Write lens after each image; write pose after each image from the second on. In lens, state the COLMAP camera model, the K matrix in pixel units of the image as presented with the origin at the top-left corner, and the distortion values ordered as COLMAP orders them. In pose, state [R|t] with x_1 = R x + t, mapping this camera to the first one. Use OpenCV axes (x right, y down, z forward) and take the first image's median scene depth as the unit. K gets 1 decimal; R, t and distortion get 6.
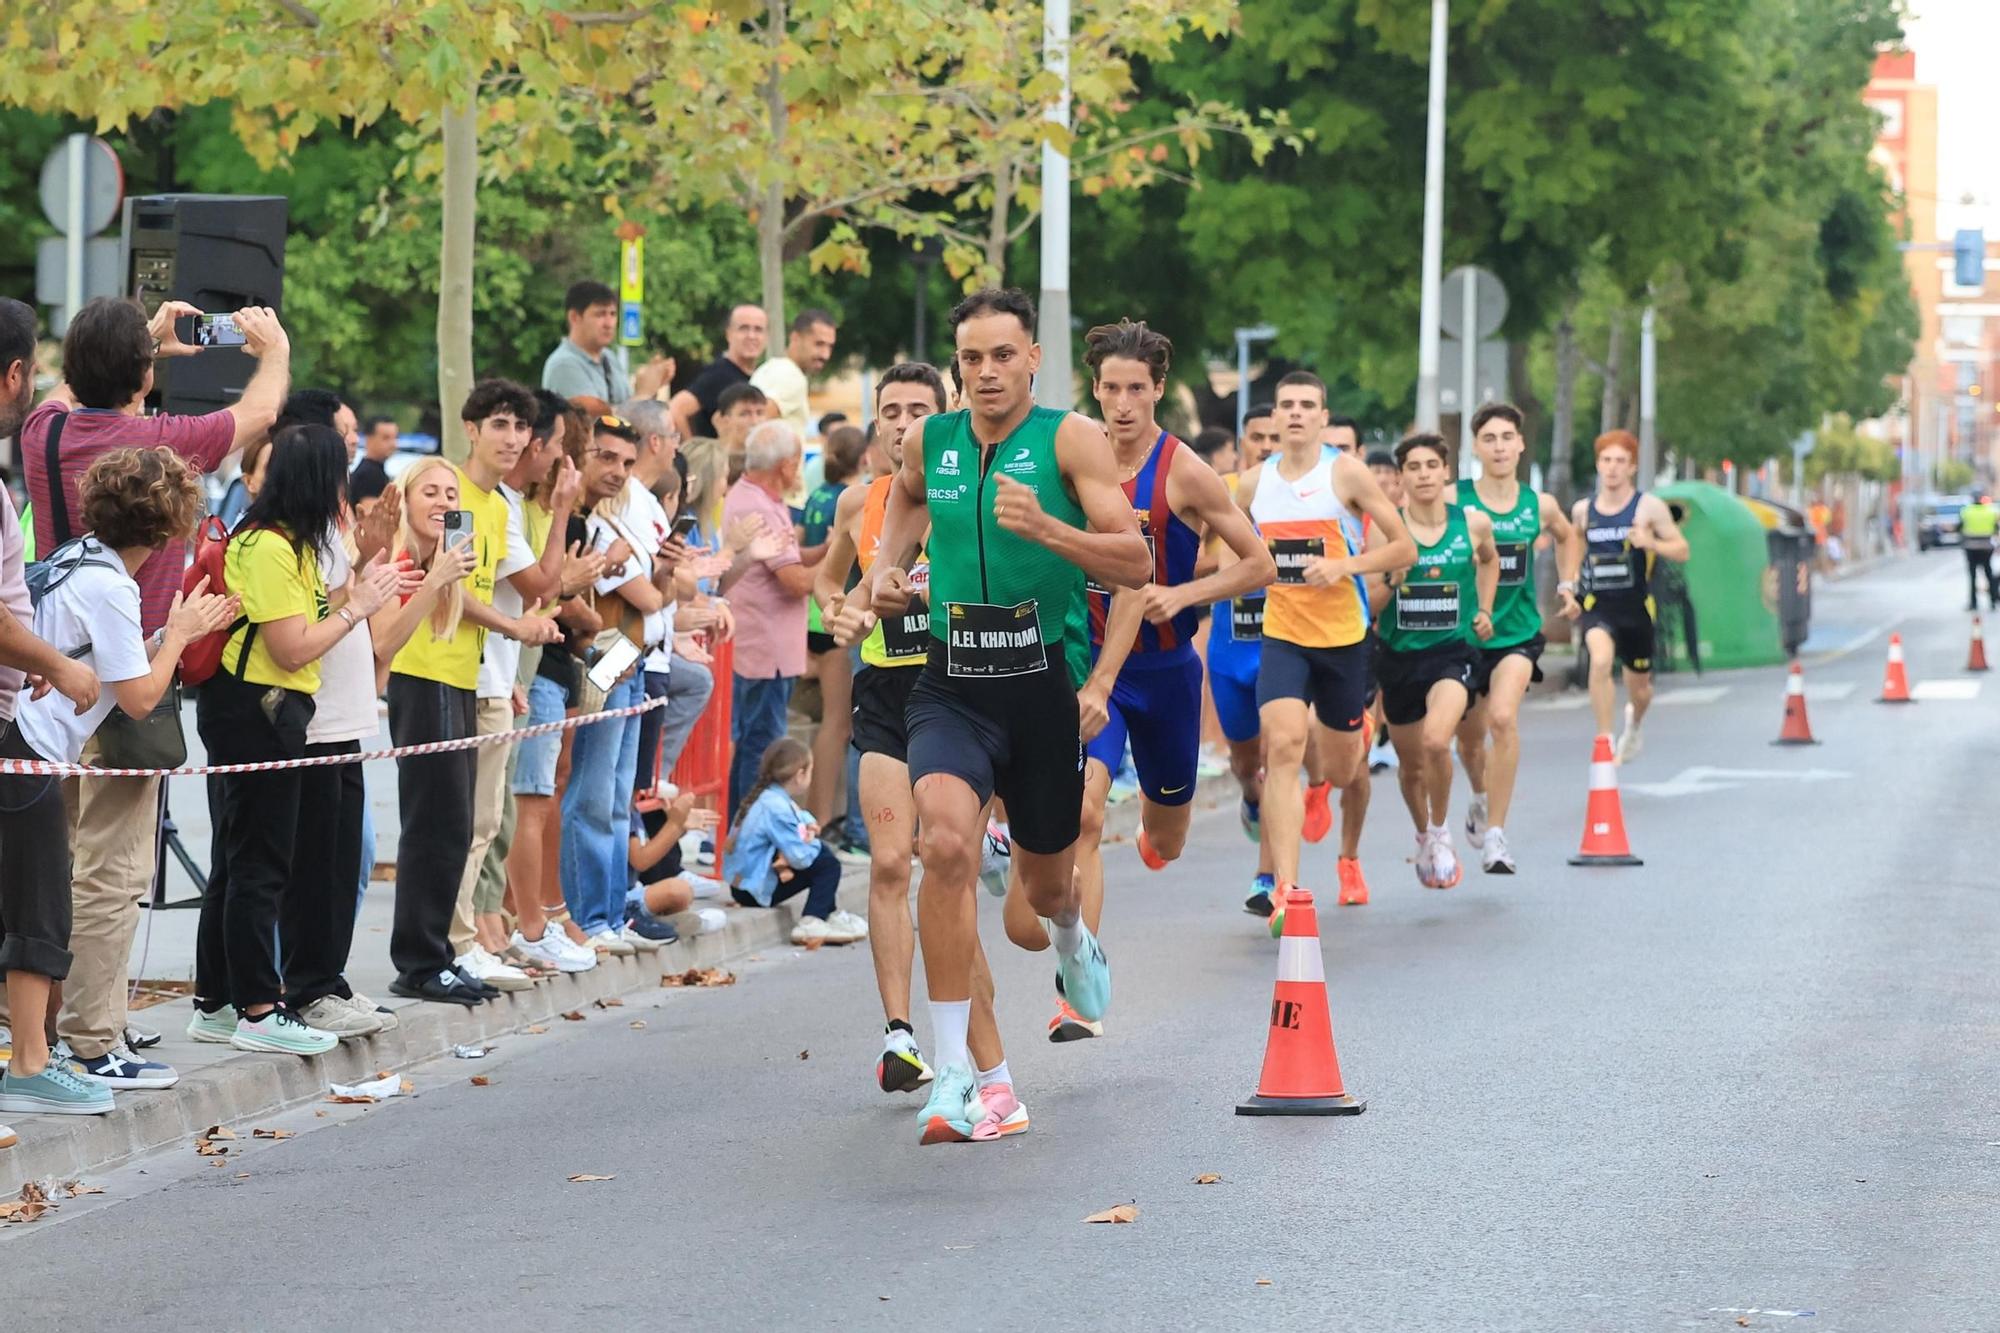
lens RADIAL K [[10457.6, 0, 1000.0], [0, 10457.6, 666.5], [0, 0, 1]] dist [0.397785, 4.195757]
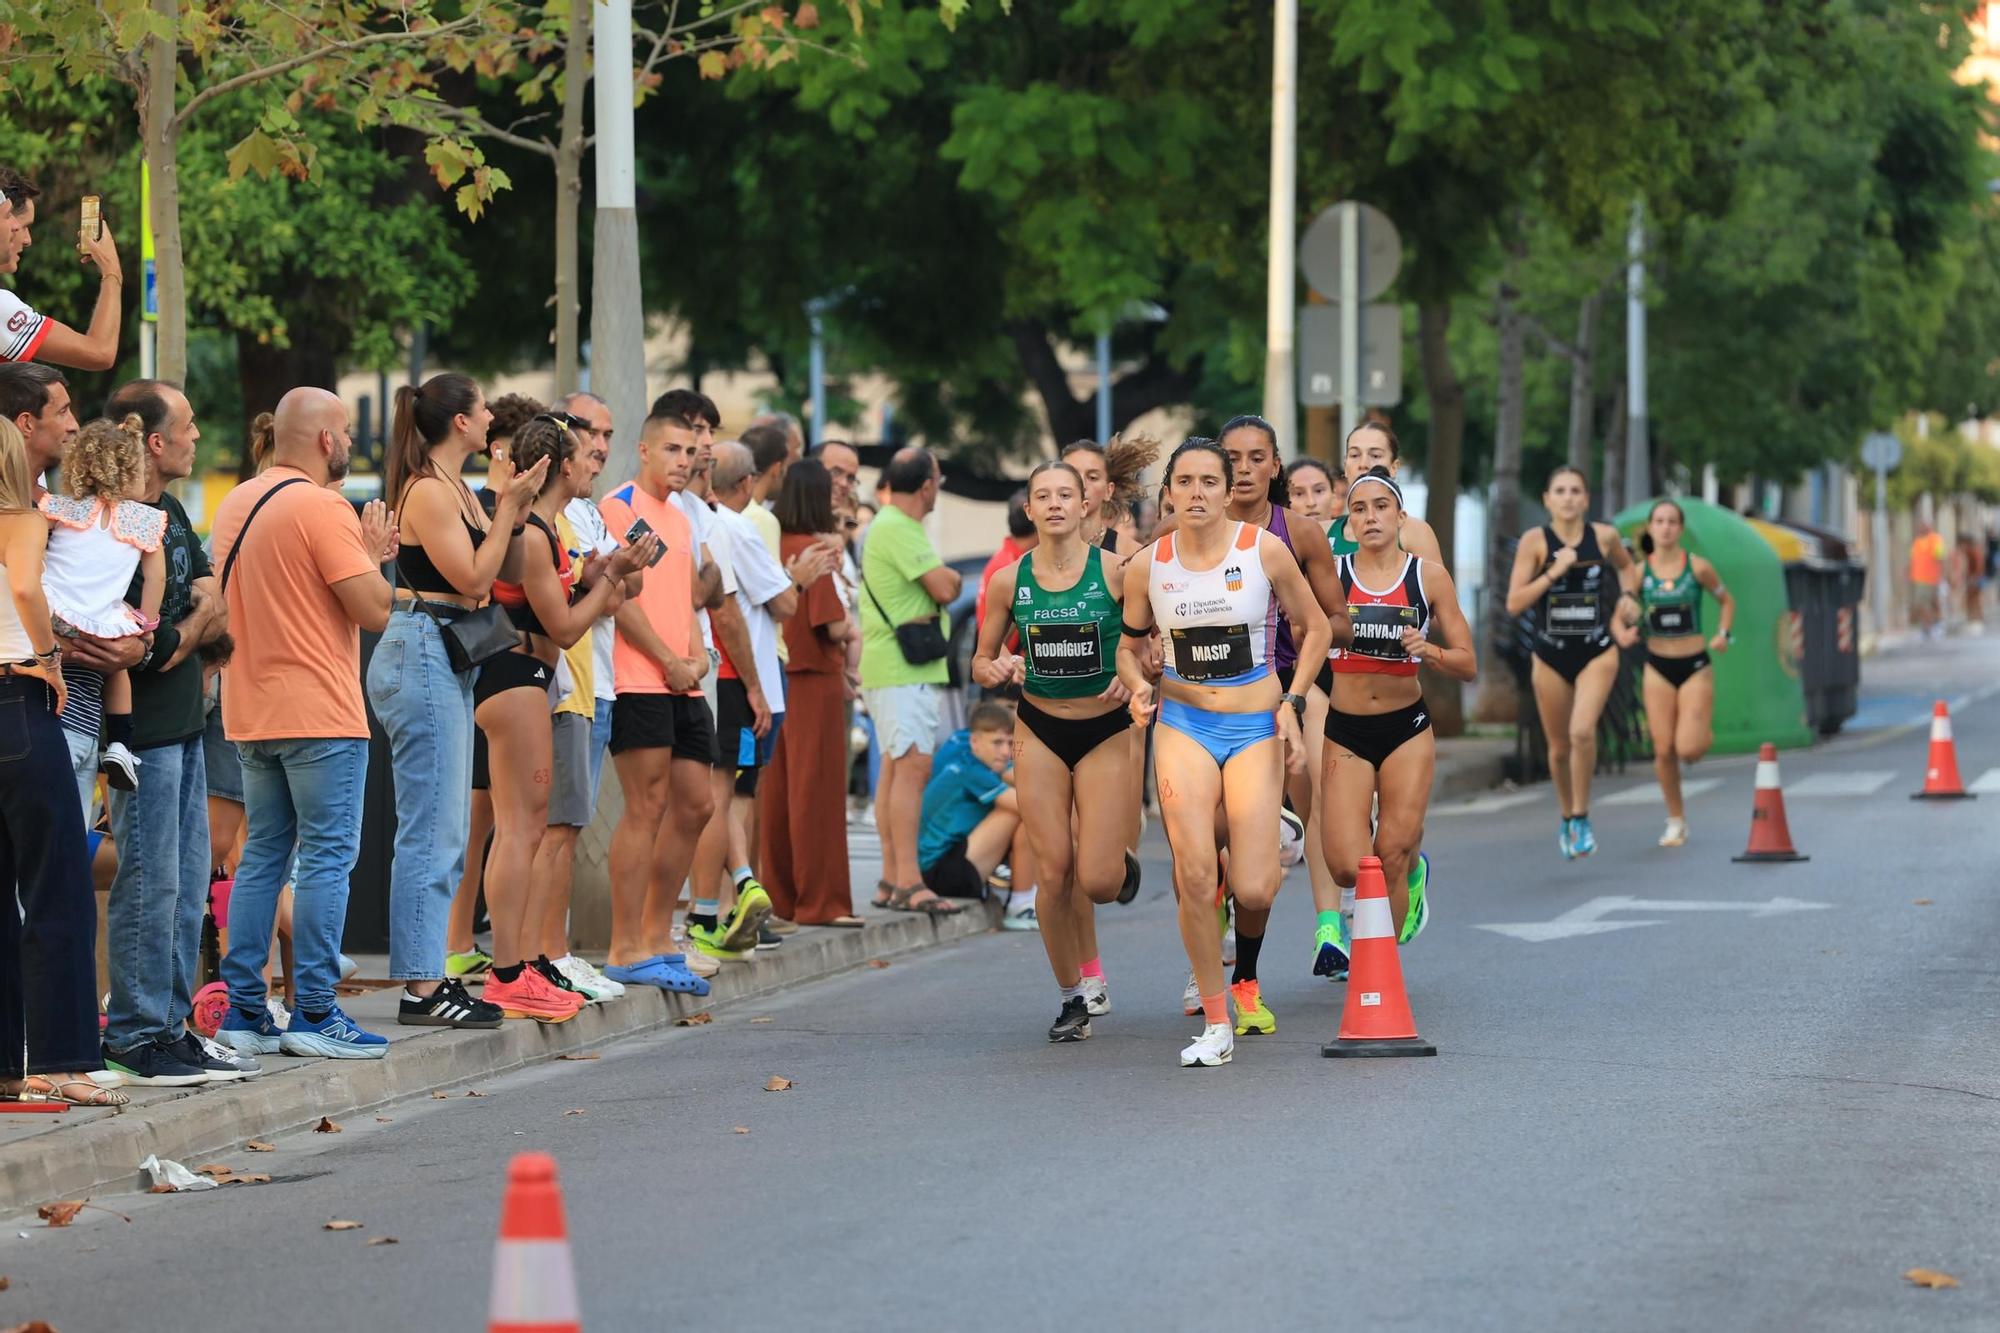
lens RADIAL K [[11894.7, 0, 1000.0], [0, 11894.7, 666.5], [0, 0, 1]] dist [2.069612, 39.843846]
pose [[0.999819, -0.014791, -0.011959, 0.030387], [0.014690, 0.999856, -0.008531, 0.000498], [0.012083, 0.008353, 0.999892, 0.176688]]
